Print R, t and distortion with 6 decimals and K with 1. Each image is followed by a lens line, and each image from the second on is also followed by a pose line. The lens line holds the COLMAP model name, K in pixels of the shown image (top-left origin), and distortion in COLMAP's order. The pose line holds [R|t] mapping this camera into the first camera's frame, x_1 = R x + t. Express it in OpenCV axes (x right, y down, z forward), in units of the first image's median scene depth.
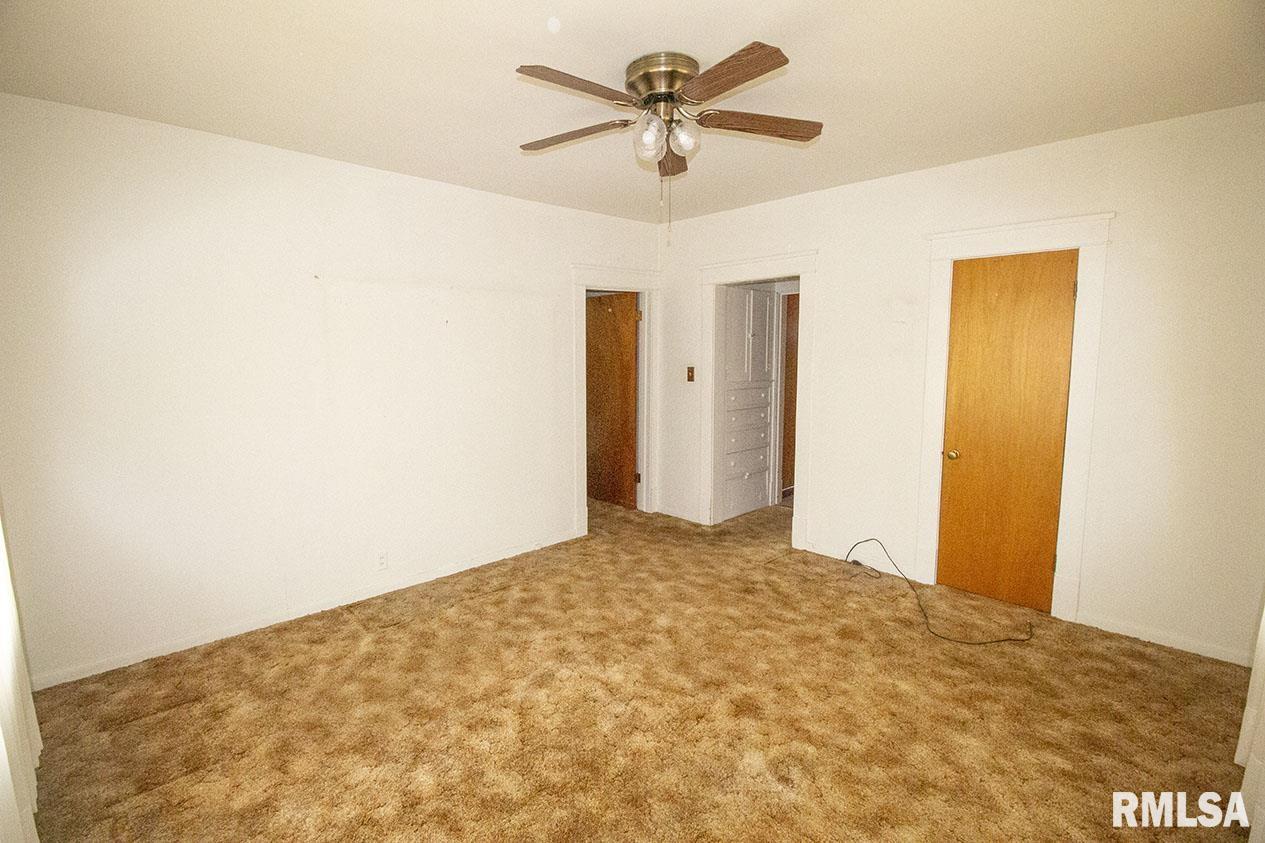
lens RADIAL K [[584.7, 0, 629.7], [0, 584.7, 406.9], [0, 0, 1]] dist [0.002197, -0.014355]
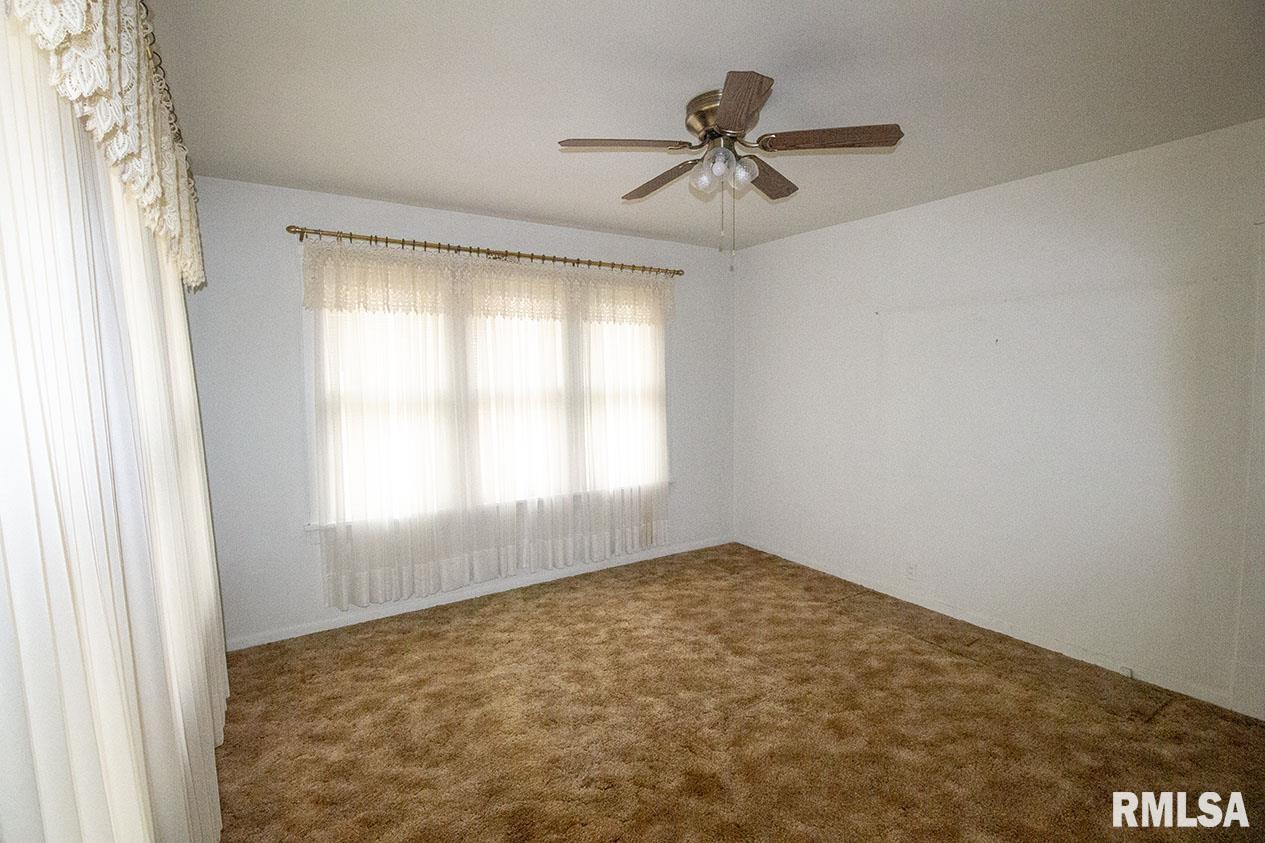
lens RADIAL K [[583.3, 0, 629.1], [0, 583.3, 408.7], [0, 0, 1]] dist [0.001483, -0.014081]
pose [[-0.196715, 0.062564, -0.978462, 0.907328], [-0.089435, 0.992656, 0.081452, -0.091324], [0.976373, 0.103532, -0.189675, 0.876854]]
